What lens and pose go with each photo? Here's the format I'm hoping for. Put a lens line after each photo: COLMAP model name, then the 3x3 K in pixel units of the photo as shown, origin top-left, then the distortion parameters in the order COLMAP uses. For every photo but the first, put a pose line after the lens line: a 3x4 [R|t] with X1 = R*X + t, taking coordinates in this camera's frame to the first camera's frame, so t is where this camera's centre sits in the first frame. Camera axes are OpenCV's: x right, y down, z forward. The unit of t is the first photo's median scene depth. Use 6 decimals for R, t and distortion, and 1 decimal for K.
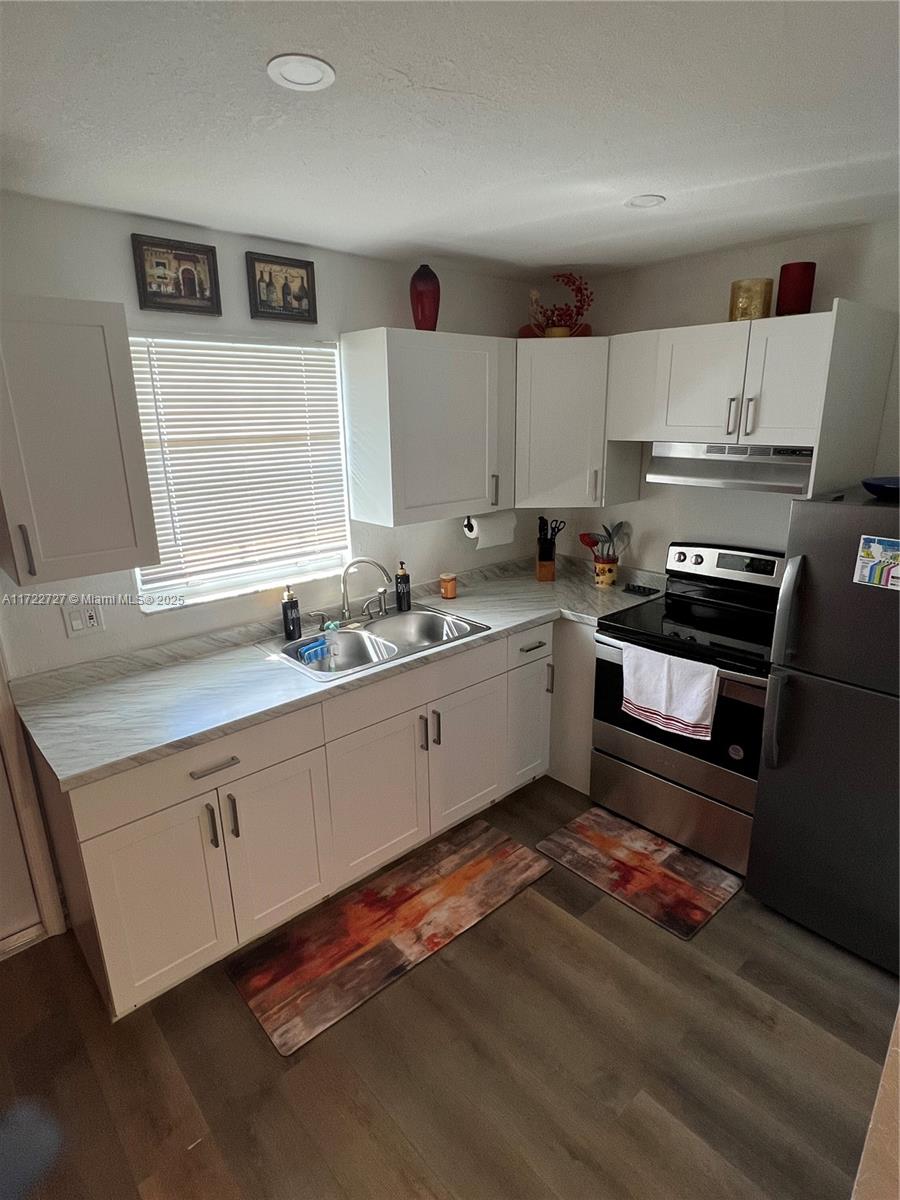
lens RADIAL K [[626.1, 0, 453.1], [0, 626.1, 606.7], [0, 0, 1]] dist [0.001575, -0.001879]
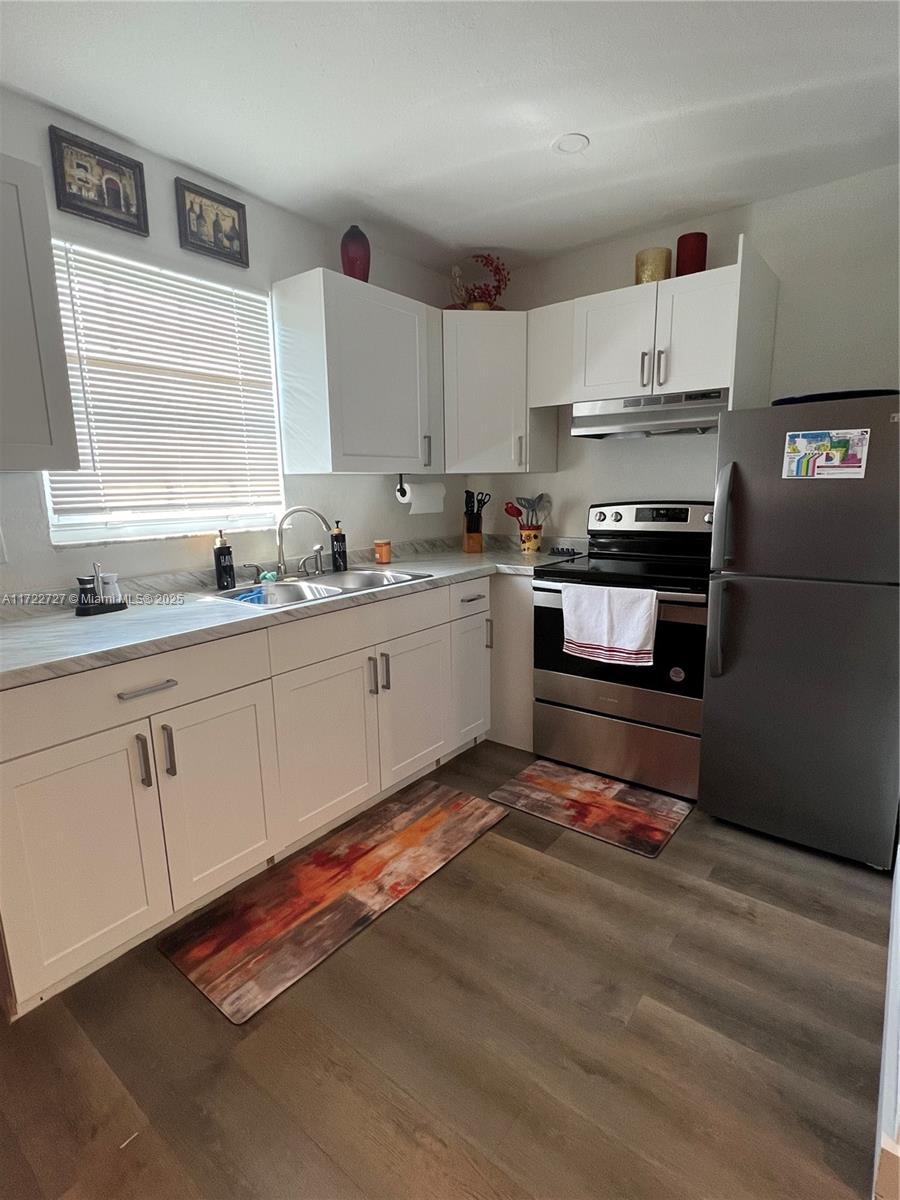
lens RADIAL K [[579.3, 0, 449.8], [0, 579.3, 604.3], [0, 0, 1]] dist [-0.001437, -0.000203]
pose [[0.985744, -0.034257, 0.164725, -0.075334], [0.049761, 0.994613, -0.090935, 0.185230], [-0.160722, 0.097836, 0.982139, 0.104189]]
